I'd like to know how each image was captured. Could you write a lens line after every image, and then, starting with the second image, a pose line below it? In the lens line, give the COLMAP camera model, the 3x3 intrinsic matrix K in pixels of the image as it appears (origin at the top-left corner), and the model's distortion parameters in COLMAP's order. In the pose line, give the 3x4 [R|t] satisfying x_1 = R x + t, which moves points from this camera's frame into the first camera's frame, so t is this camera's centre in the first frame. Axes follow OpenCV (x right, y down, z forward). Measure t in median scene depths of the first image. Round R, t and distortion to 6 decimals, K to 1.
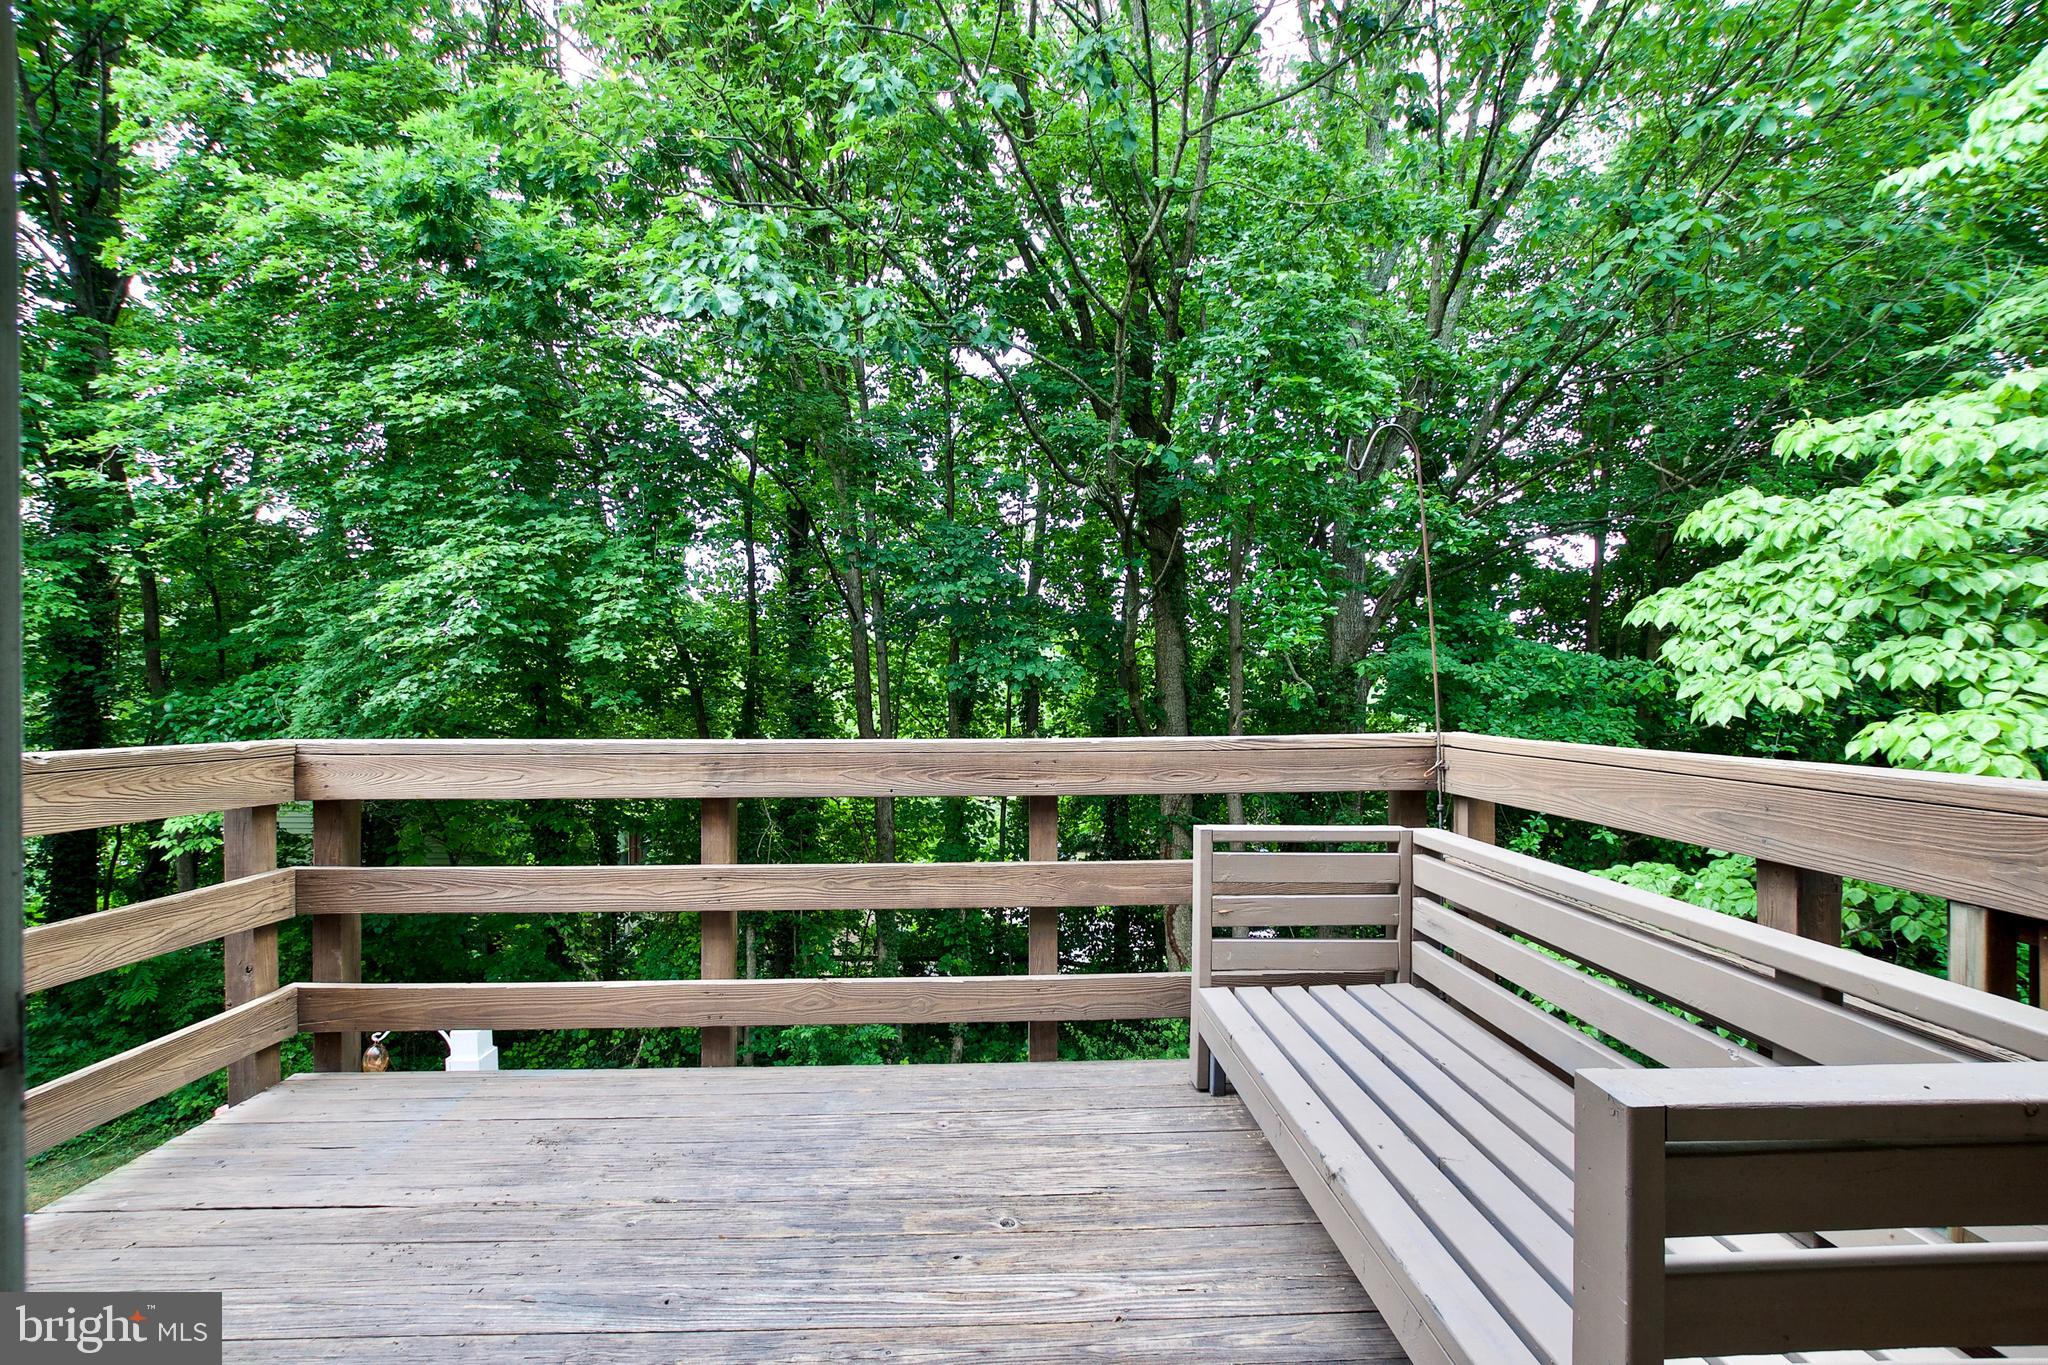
lens RADIAL K [[895.8, 0, 1018.7], [0, 895.8, 691.8], [0, 0, 1]] dist [-0.021163, 0.005272]
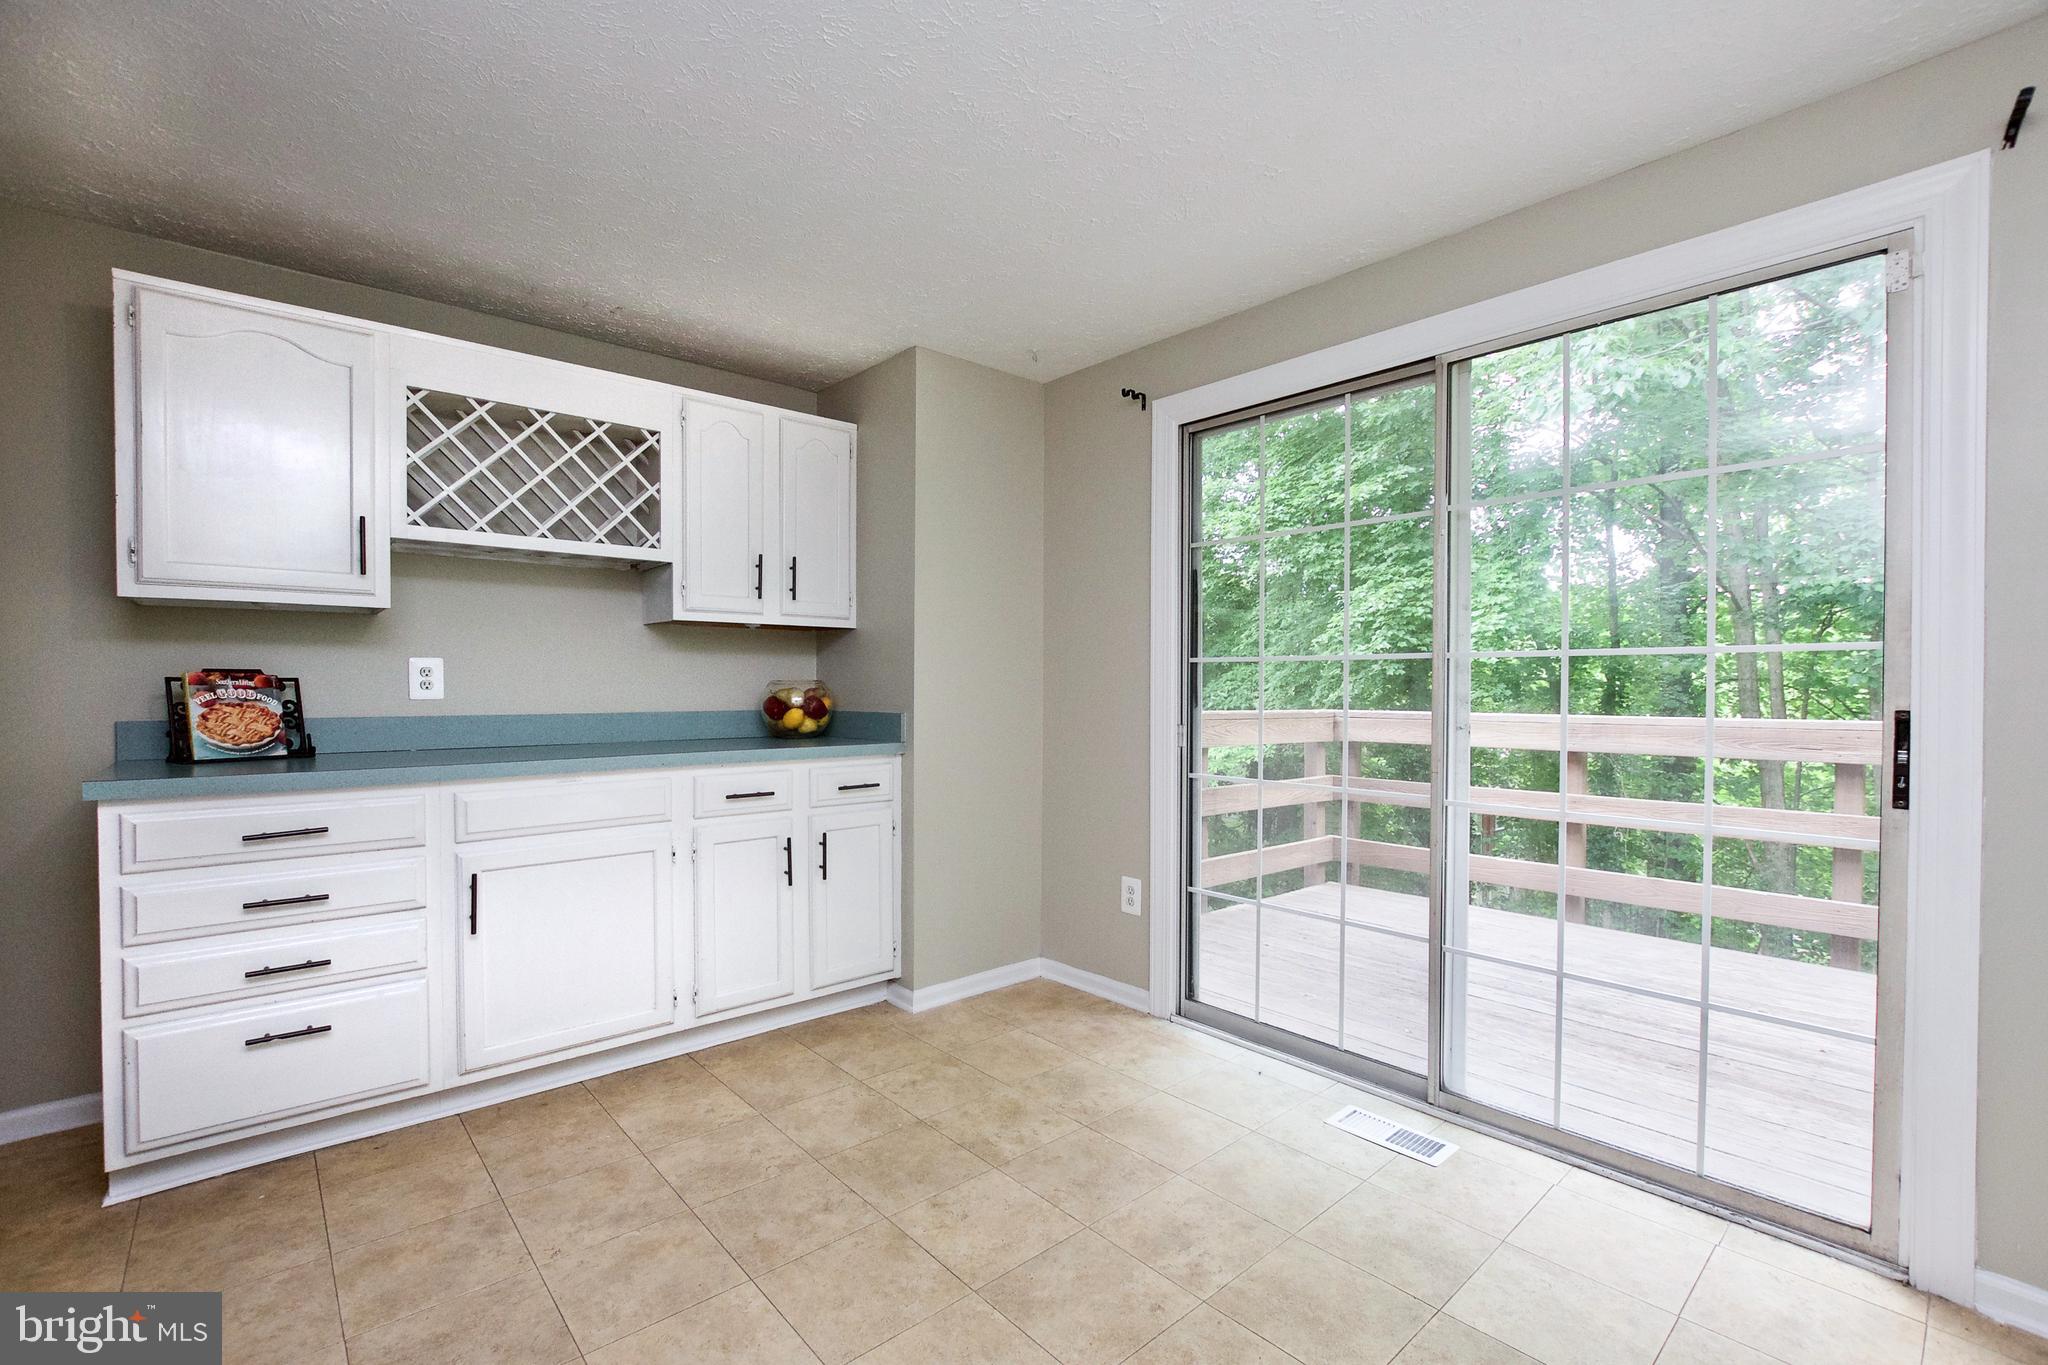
lens RADIAL K [[895.8, 0, 1021.7], [0, 895.8, 700.3], [0, 0, 1]] dist [-0.021163, 0.005272]
pose [[0.634166, 0.012351, -0.773099, 0.121344], [-0.000259, 0.999876, 0.015761, 0.000737], [0.773197, -0.009795, 0.634090, -0.349775]]
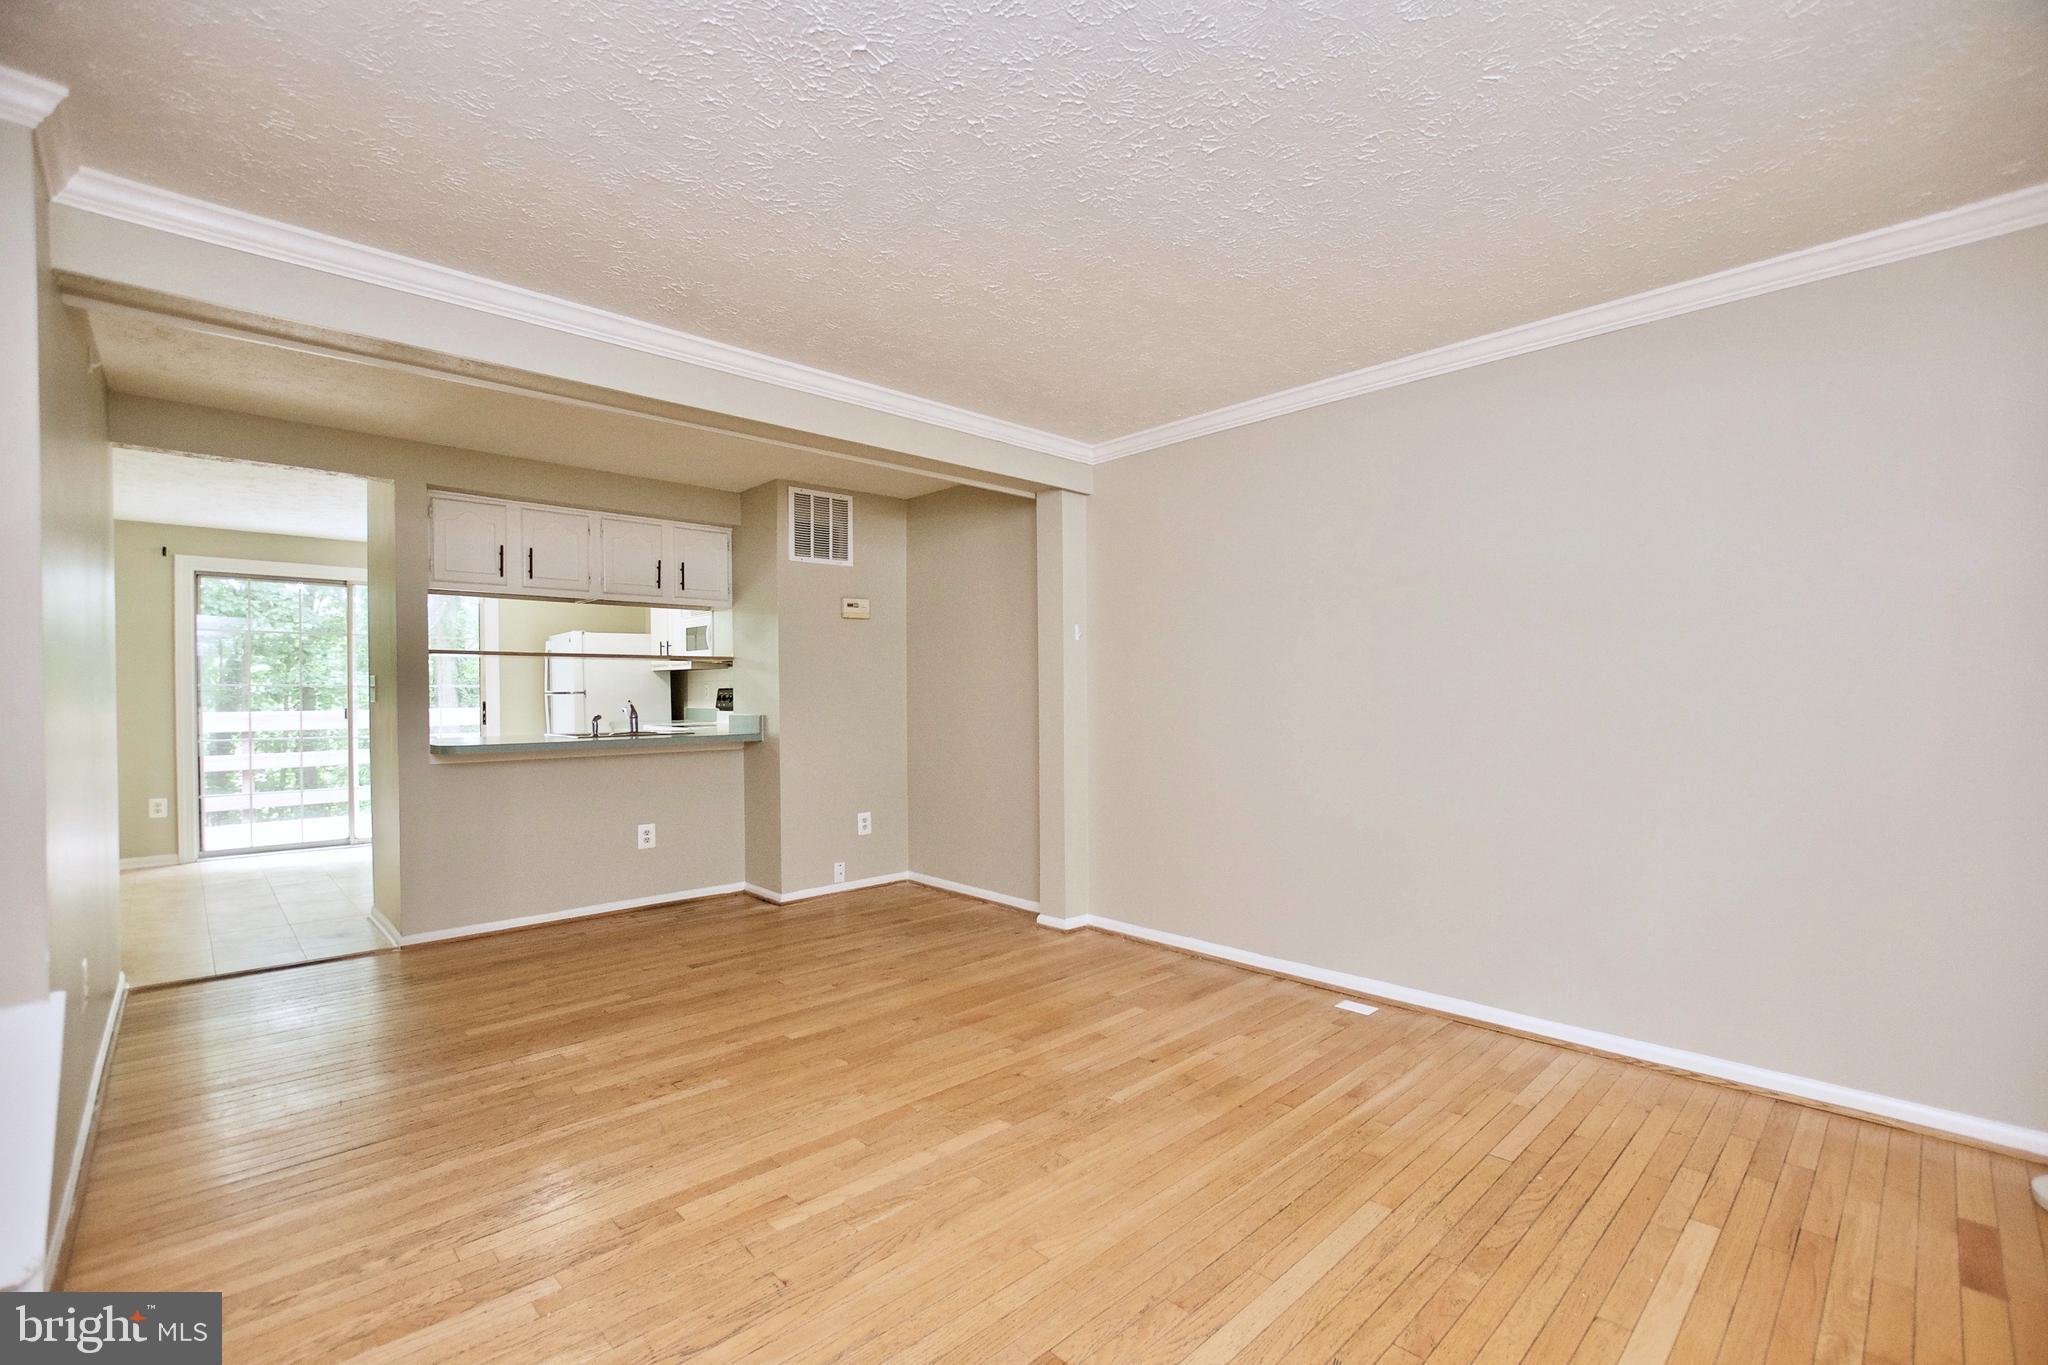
lens RADIAL K [[895.8, 0, 1025.7], [0, 895.8, 701.0], [0, 0, 1]] dist [-0.021163, 0.005272]
pose [[0.742455, -0.009413, 0.669830, -0.182964], [0.002746, 0.999936, 0.011009, -0.004368], [-0.669890, -0.006334, 0.742433, -1.361325]]
